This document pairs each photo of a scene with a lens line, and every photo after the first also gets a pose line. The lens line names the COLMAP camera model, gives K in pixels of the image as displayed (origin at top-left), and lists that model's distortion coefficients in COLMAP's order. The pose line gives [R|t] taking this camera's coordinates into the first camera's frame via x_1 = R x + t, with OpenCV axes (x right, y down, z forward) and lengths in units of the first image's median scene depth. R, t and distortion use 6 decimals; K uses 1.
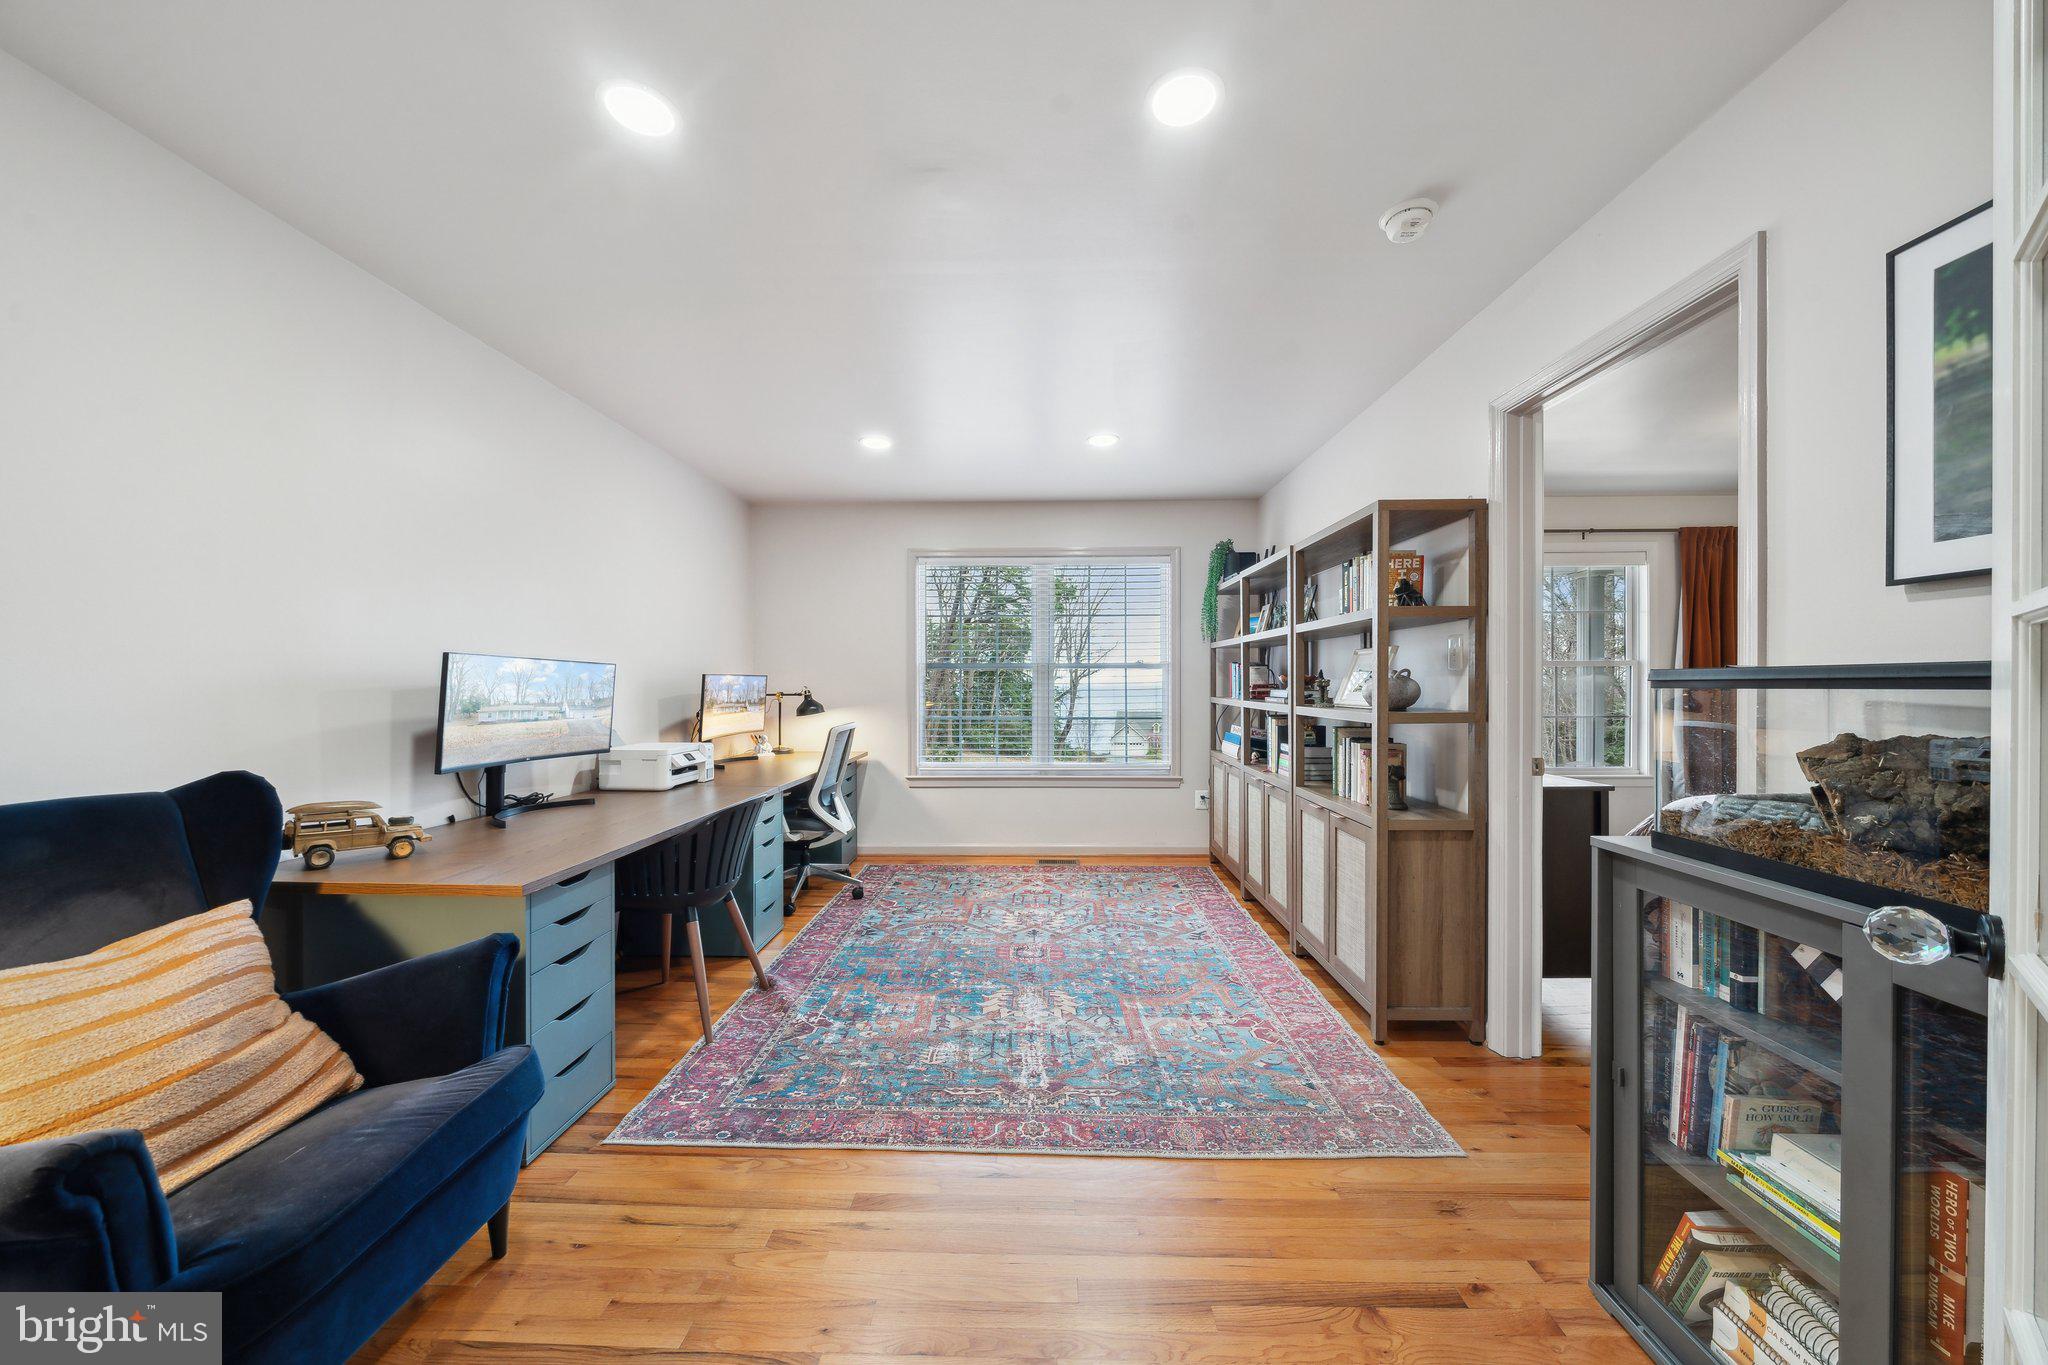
lens RADIAL K [[711.0, 0, 1025.0], [0, 711.0, 684.9], [0, 0, 1]] dist [-0.002415, -0.000801]
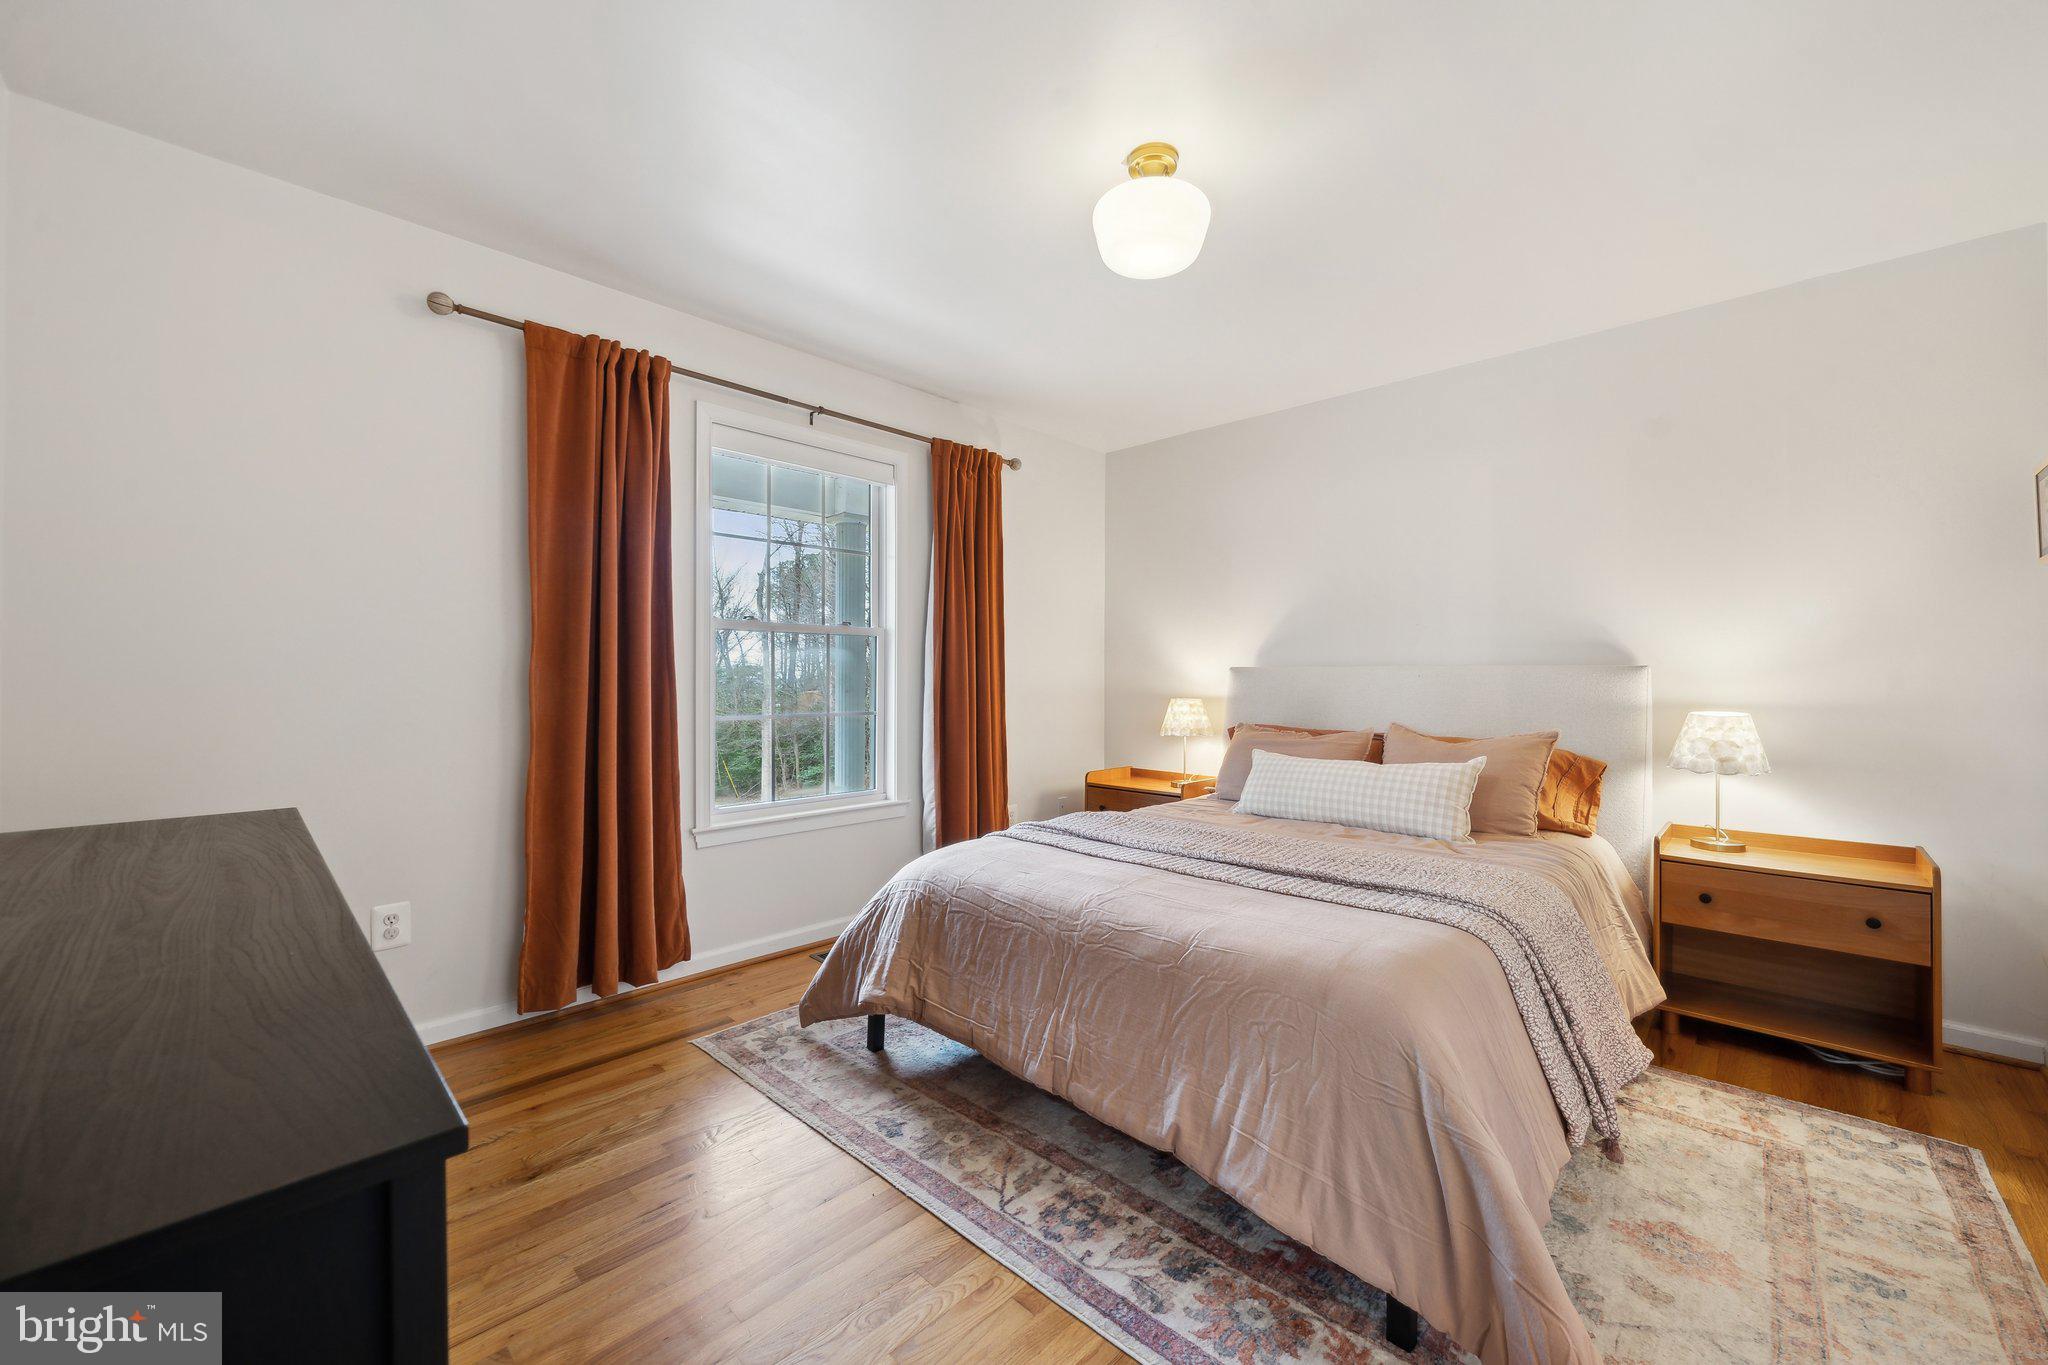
lens RADIAL K [[789.3, 0, 1022.0], [0, 789.3, 675.7], [0, 0, 1]] dist [0.000141, 0.000001]
pose [[0.667371, -0.005638, 0.744704, 0.416957], [0.009653, 0.999953, -0.001081, 0.008559], [-0.744663, 0.007910, 0.667394, 0.433192]]
